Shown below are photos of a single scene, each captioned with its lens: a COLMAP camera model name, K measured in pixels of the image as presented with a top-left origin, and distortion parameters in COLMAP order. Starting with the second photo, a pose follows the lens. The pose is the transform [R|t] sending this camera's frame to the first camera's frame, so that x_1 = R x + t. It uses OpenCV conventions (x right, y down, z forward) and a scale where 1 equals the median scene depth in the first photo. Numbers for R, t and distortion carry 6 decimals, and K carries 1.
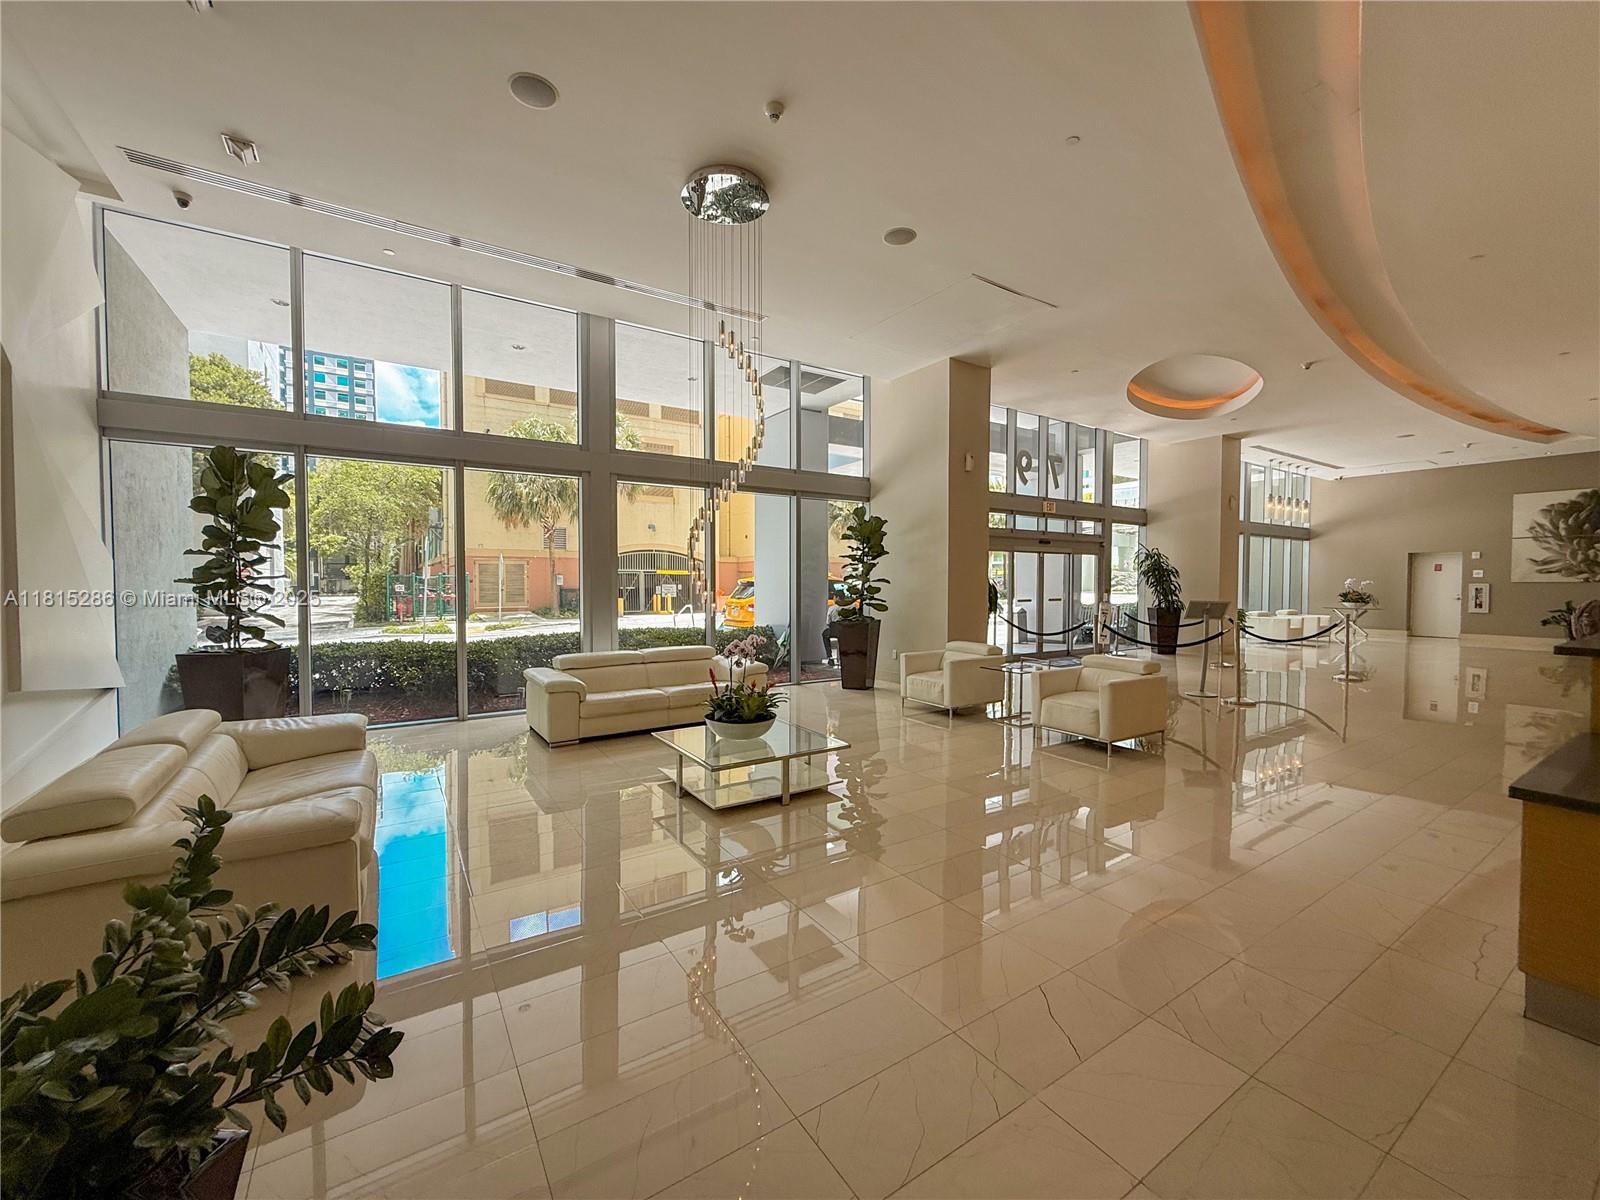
lens RADIAL K [[637.0, 0, 797.8], [0, 637.0, 599.7], [0, 0, 1]] dist [-0.000287, 0.000182]
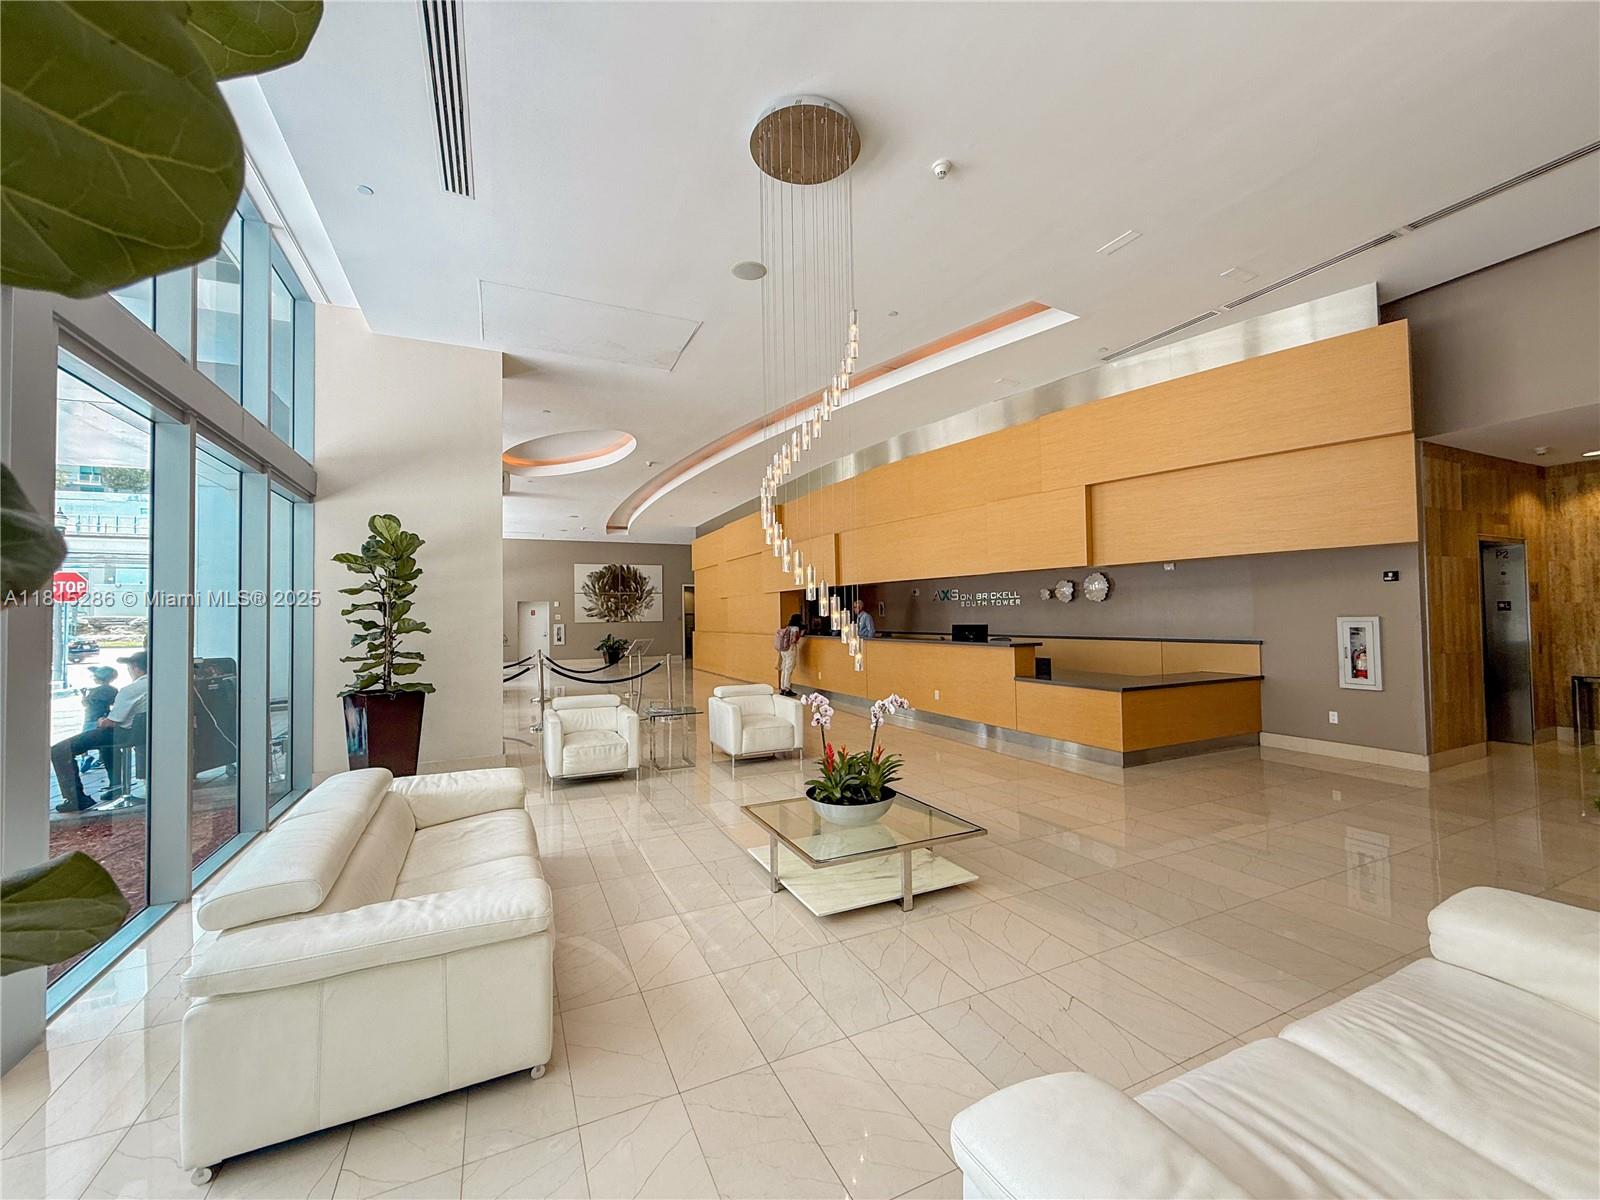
lens RADIAL K [[637.0, 0, 797.8], [0, 637.0, 599.7], [0, 0, 1]] dist [-0.000287, 0.000182]
pose [[0.132635, 0.023330, 0.990890, -0.274389], [0.038903, 0.998830, -0.028724, -0.019704], [-0.990401, 0.042358, 0.131572, 0.309143]]
